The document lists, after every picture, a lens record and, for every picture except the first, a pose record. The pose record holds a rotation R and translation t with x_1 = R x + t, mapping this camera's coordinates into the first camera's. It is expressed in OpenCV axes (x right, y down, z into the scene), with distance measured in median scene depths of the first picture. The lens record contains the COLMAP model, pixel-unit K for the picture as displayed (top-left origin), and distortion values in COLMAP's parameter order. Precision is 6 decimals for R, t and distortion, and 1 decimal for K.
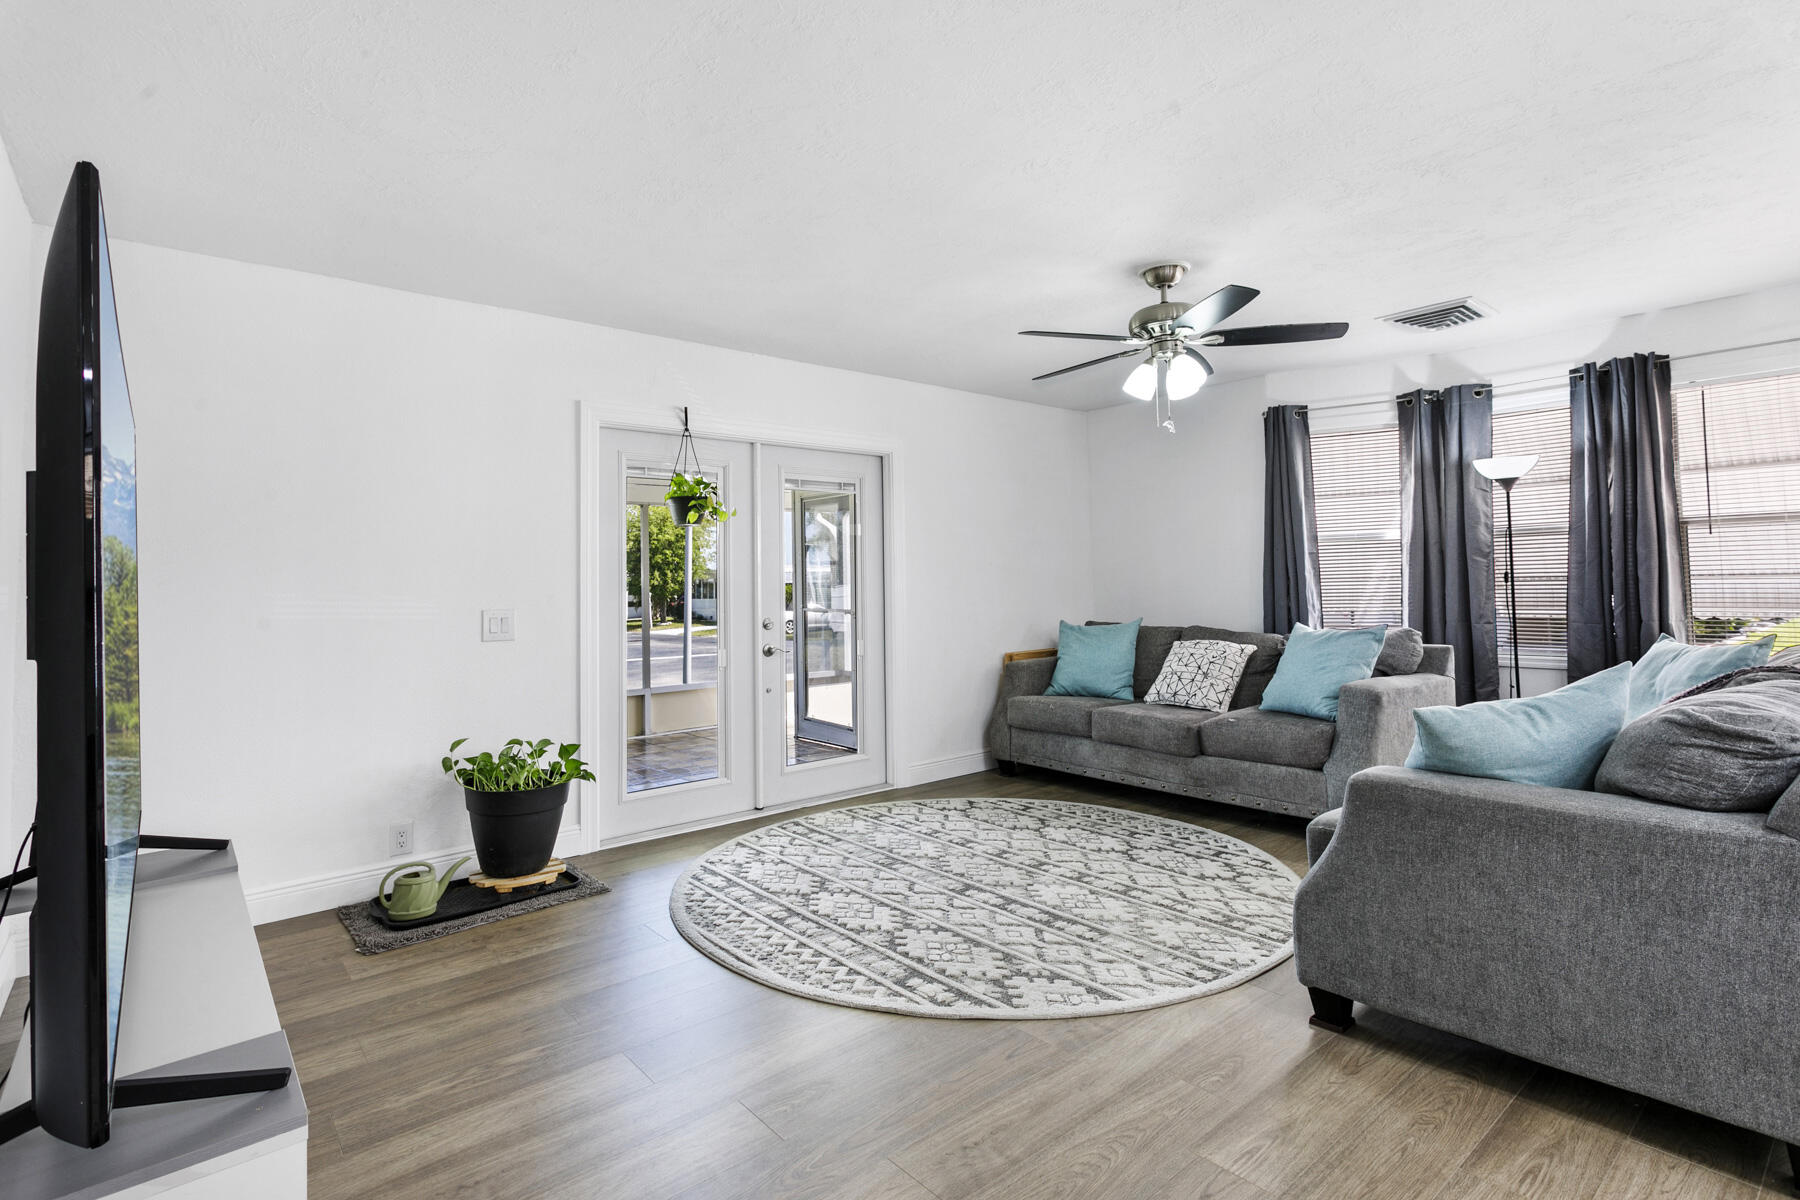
lens RADIAL K [[867.6, 0, 890.3], [0, 867.6, 566.0], [0, 0, 1]] dist [0.001584, 0.000969]
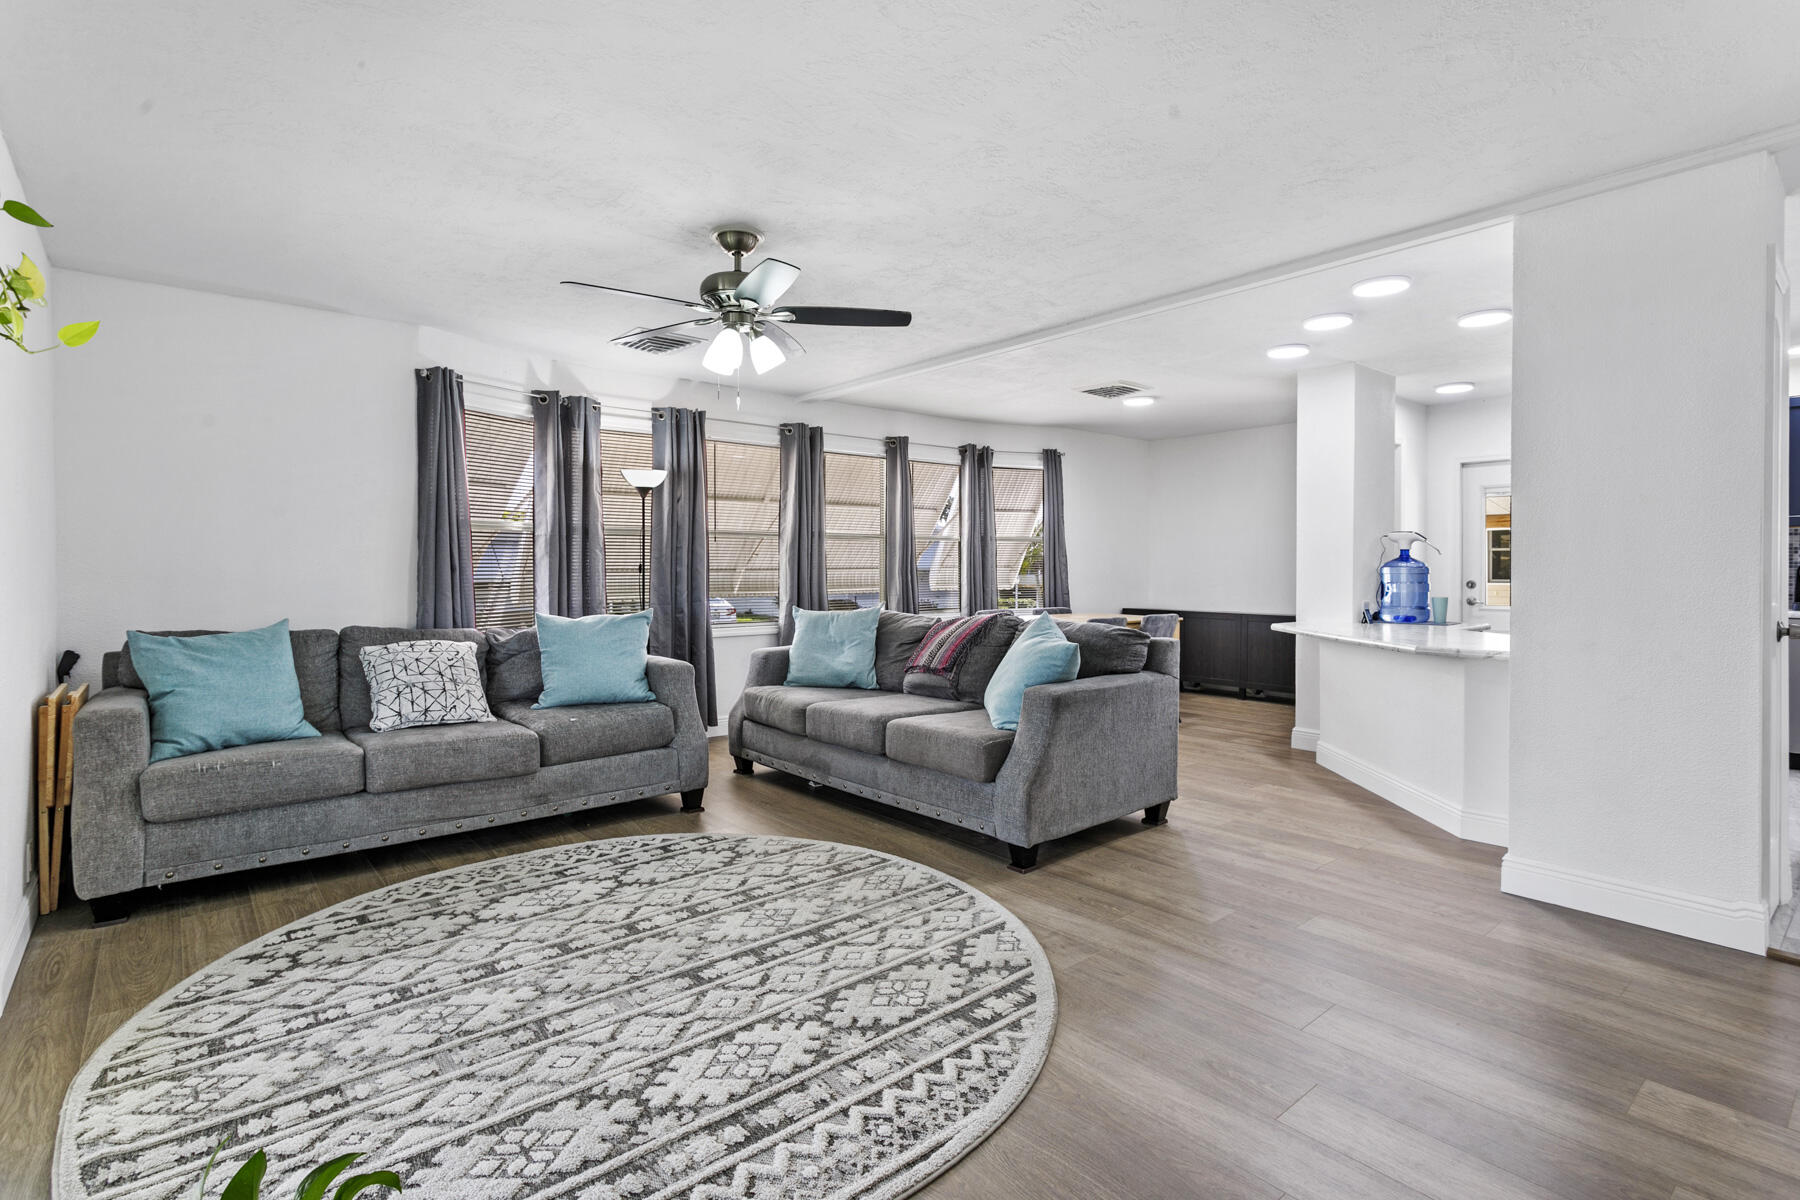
lens RADIAL K [[867.6, 0, 882.7], [0, 867.6, 571.3], [0, 0, 1]] dist [0.001584, 0.000969]
pose [[0.005189, 0.017234, 0.999838, -0.643725], [-0.018768, 0.999677, -0.017134, 0.039321], [-0.999810, -0.018676, 0.005510, 0.834186]]
